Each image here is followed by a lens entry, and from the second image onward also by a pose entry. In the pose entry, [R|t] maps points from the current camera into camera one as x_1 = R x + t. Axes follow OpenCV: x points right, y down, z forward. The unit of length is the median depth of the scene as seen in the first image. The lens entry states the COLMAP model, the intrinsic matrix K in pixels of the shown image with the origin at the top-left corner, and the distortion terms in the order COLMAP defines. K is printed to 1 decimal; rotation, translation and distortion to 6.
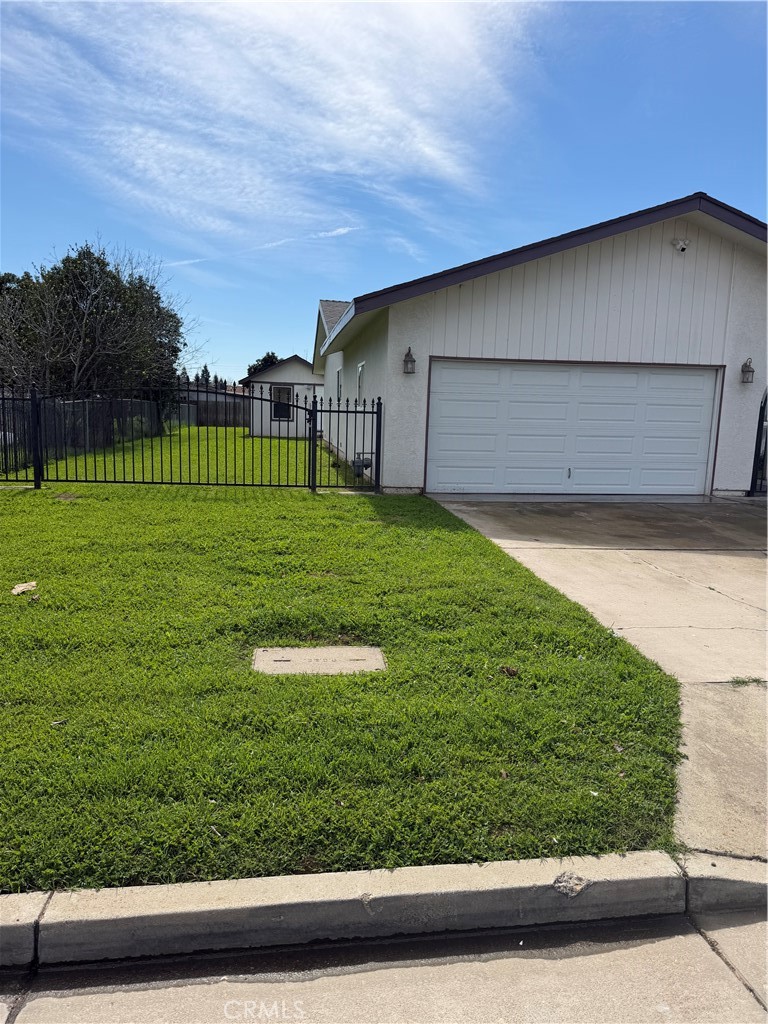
lens RADIAL K [[726.3, 0, 393.8], [0, 726.3, 498.3], [0, 0, 1]] dist [0.060152, -0.077595]
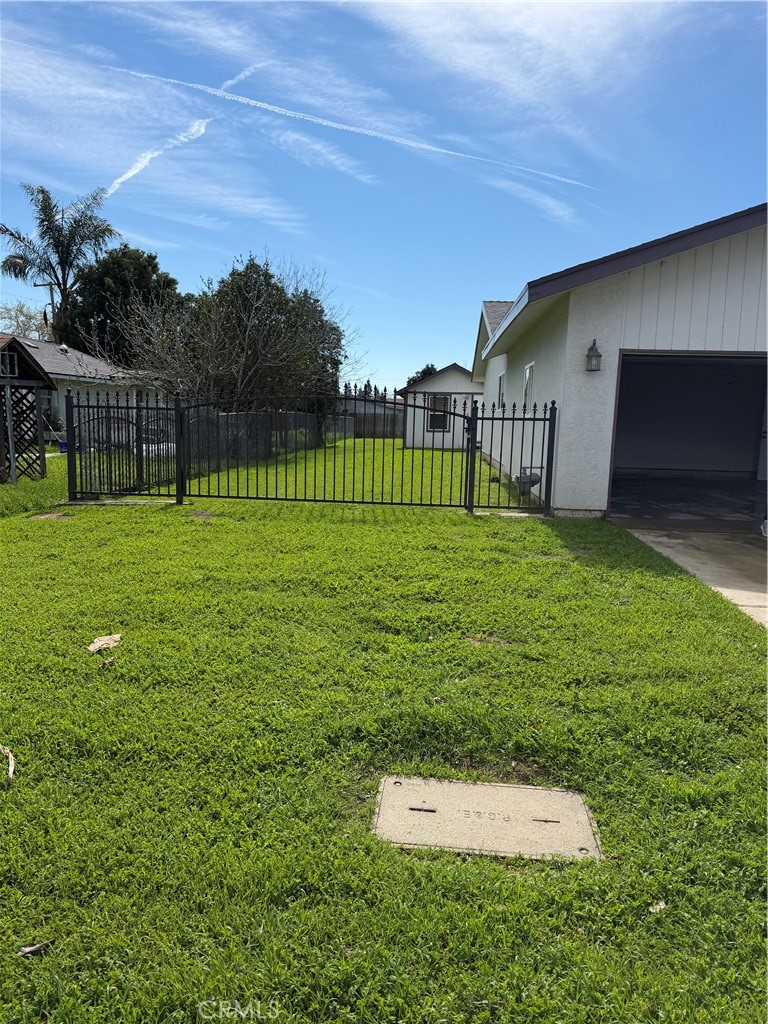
lens RADIAL K [[714.1, 0, 384.0], [0, 714.1, 512.0], [0, 0, 1]] dist [0.143852, -0.132819]
pose [[0.973962, 0.020525, -0.225779, -0.019835], [-0.019361, 0.999785, 0.007368, -0.014629], [0.225882, -0.002805, 0.974151, 0.153671]]
